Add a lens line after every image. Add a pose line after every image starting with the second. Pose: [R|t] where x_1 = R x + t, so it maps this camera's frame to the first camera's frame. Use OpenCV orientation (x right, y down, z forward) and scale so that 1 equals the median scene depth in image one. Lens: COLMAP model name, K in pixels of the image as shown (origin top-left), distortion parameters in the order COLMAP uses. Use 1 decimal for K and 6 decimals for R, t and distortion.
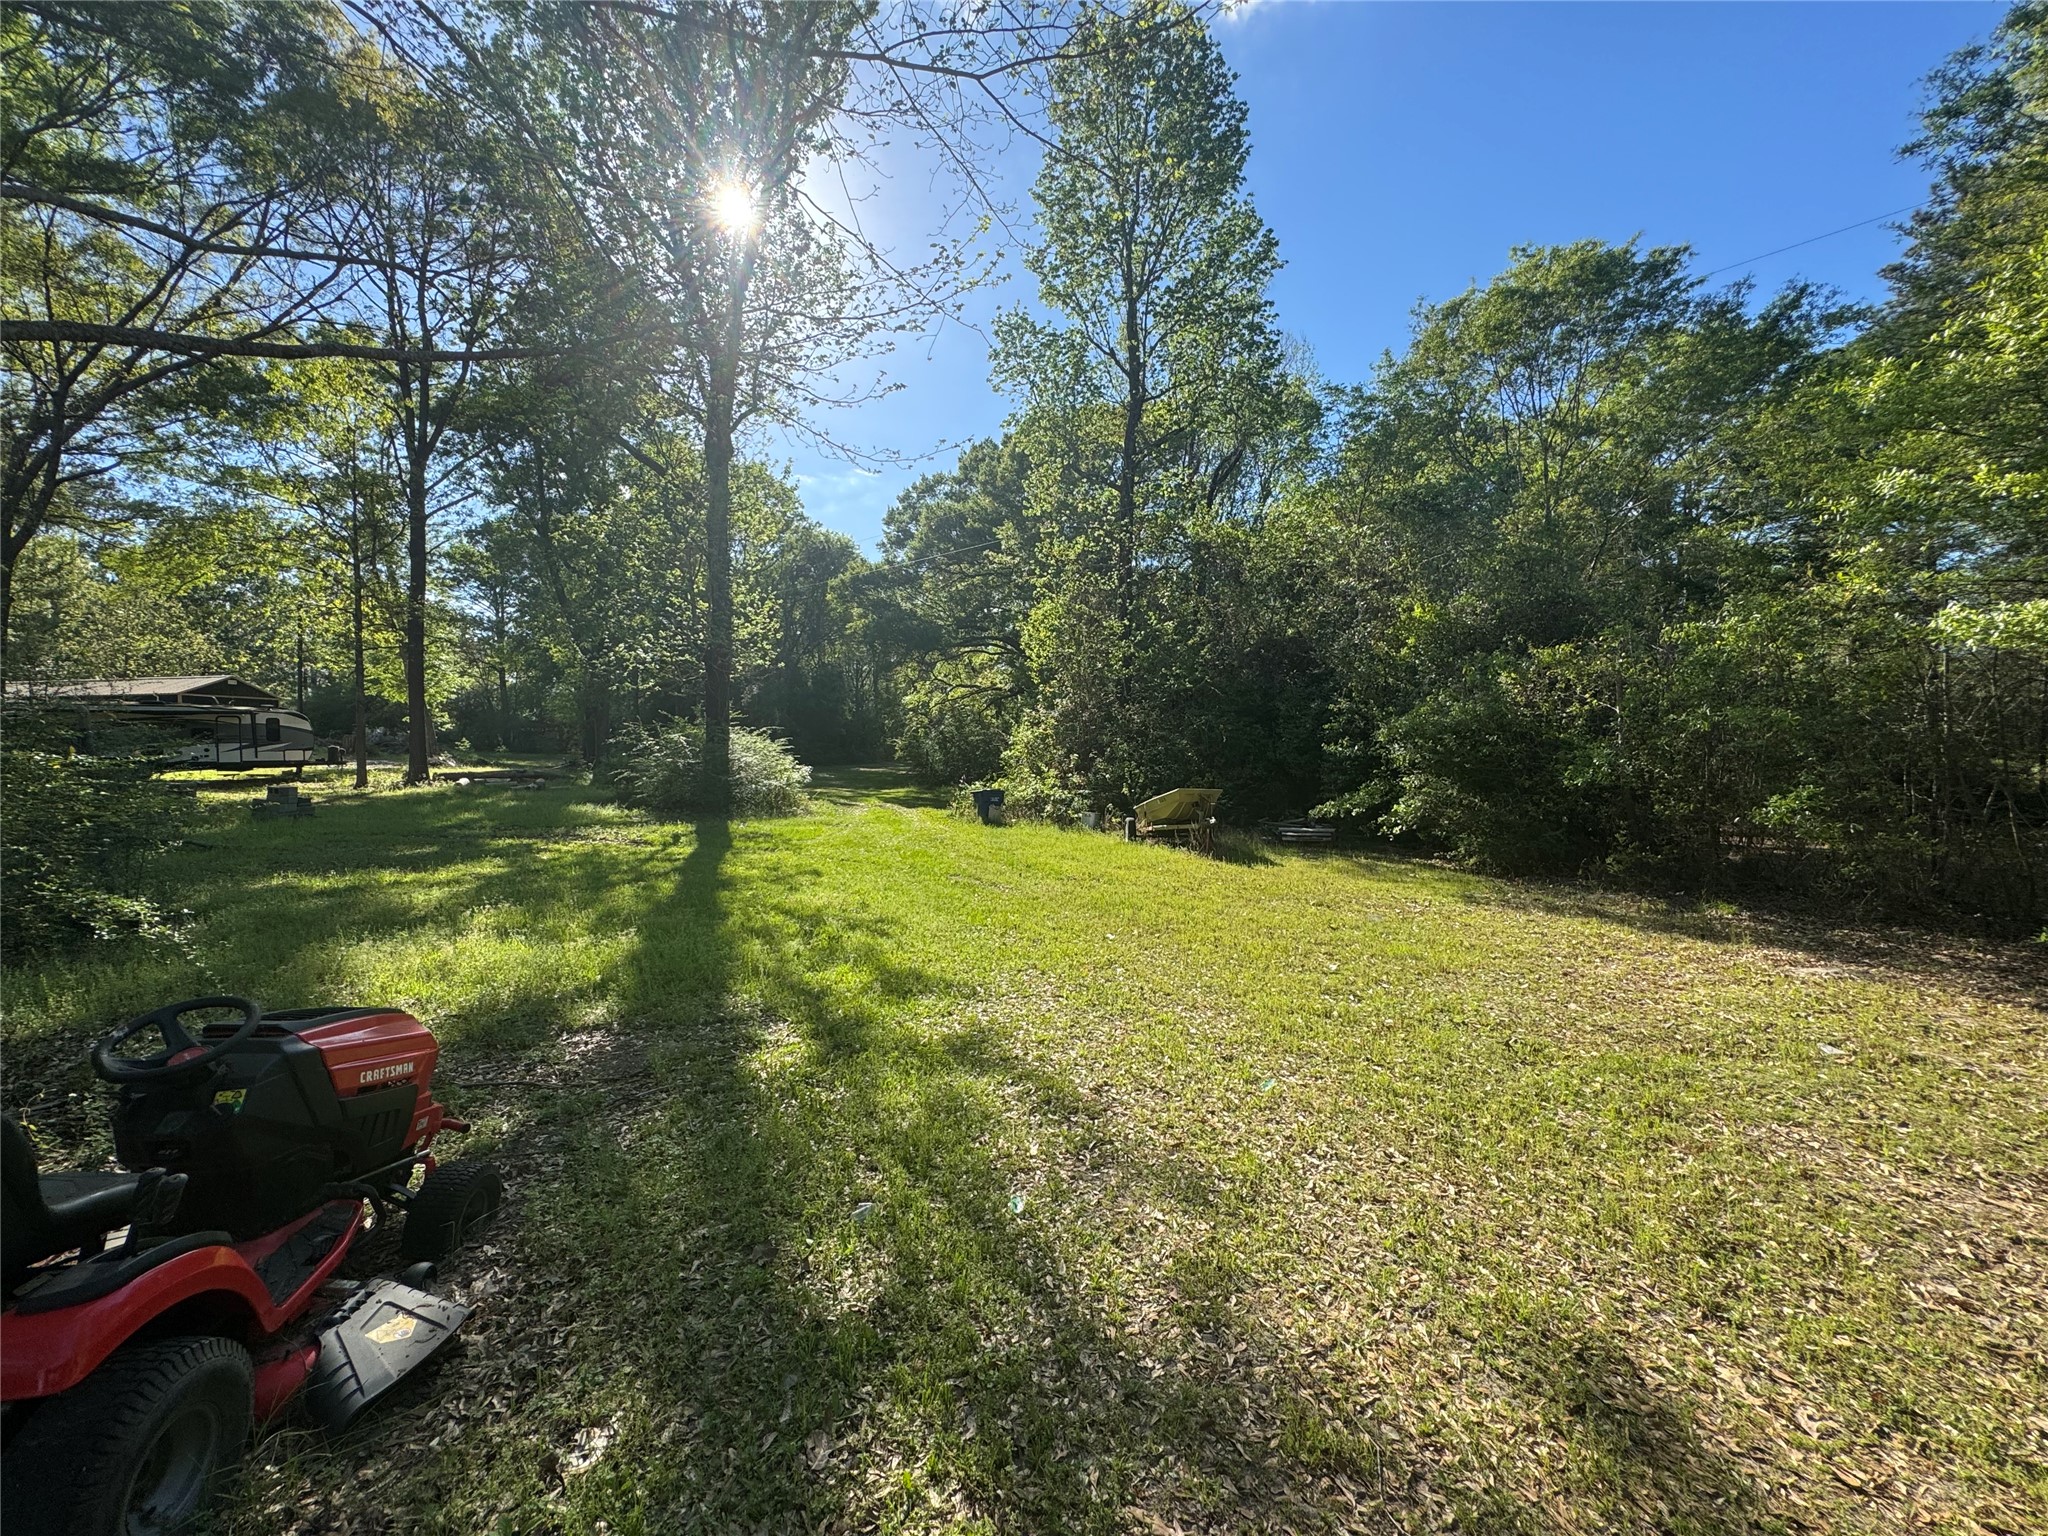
lens RADIAL K [[816.0, 0, 1023.4], [0, 816.0, 760.9], [0, 0, 1]] dist [-0.005604, 0.001181]
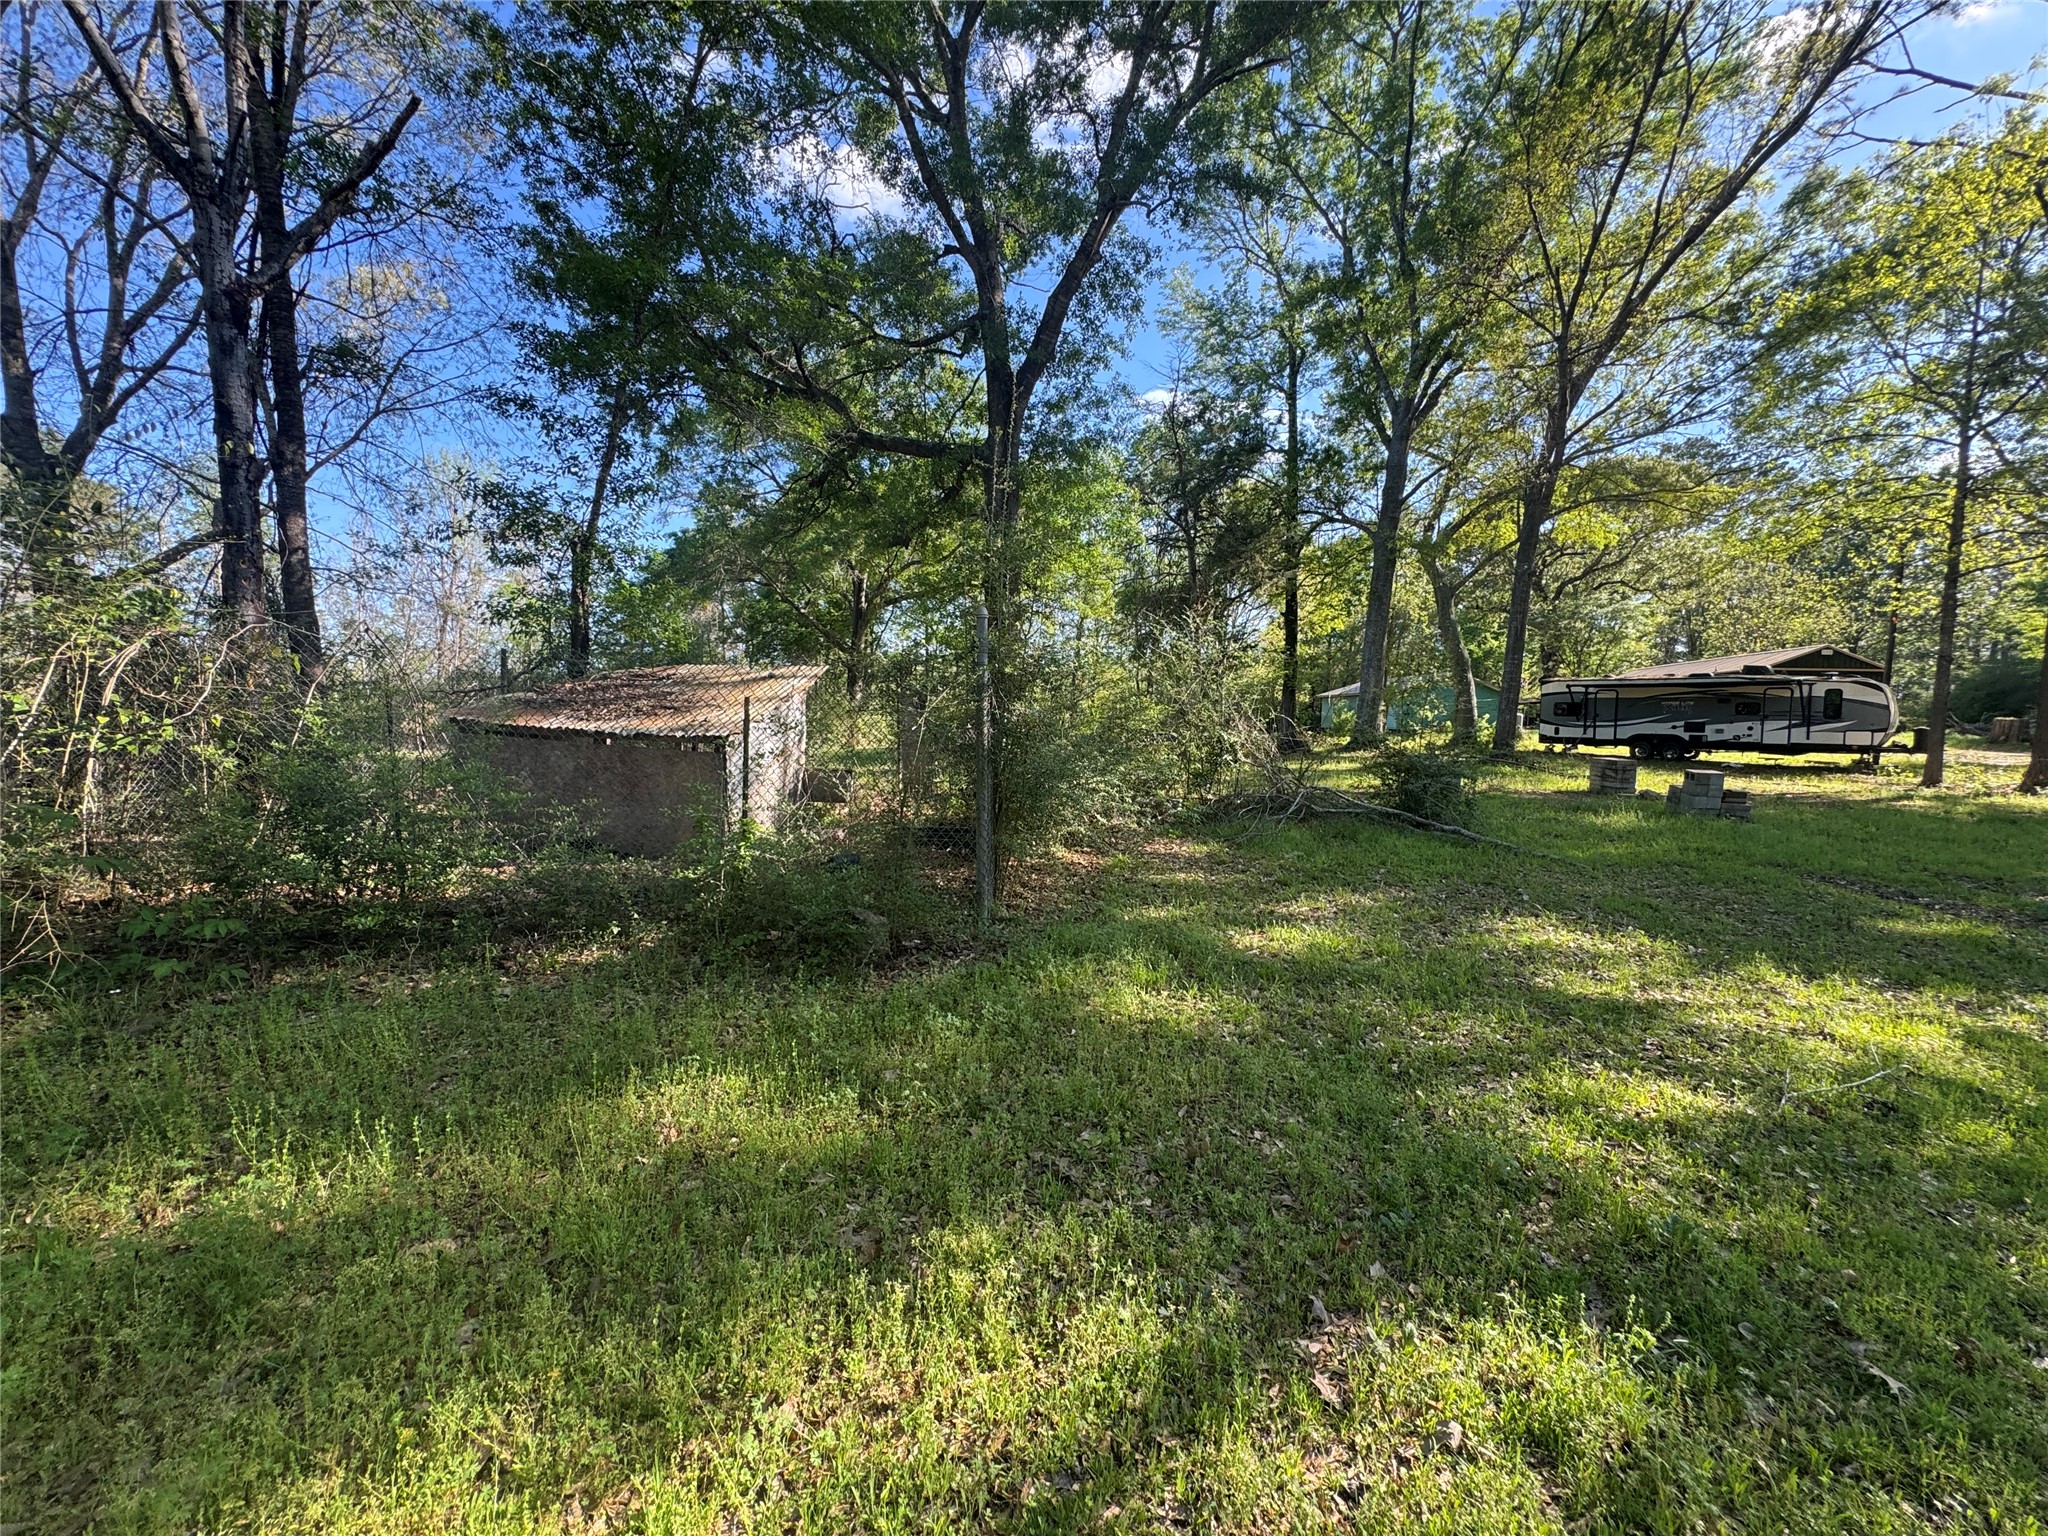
lens RADIAL K [[816.0, 0, 1024.2], [0, 816.0, 769.3], [0, 0, 1]] dist [-0.005604, 0.001181]
pose [[-0.025552, 0.067659, -0.997381, -0.134521], [-0.041572, 0.996772, 0.068682, 0.002275], [0.998809, 0.043218, -0.022657, 0.258678]]
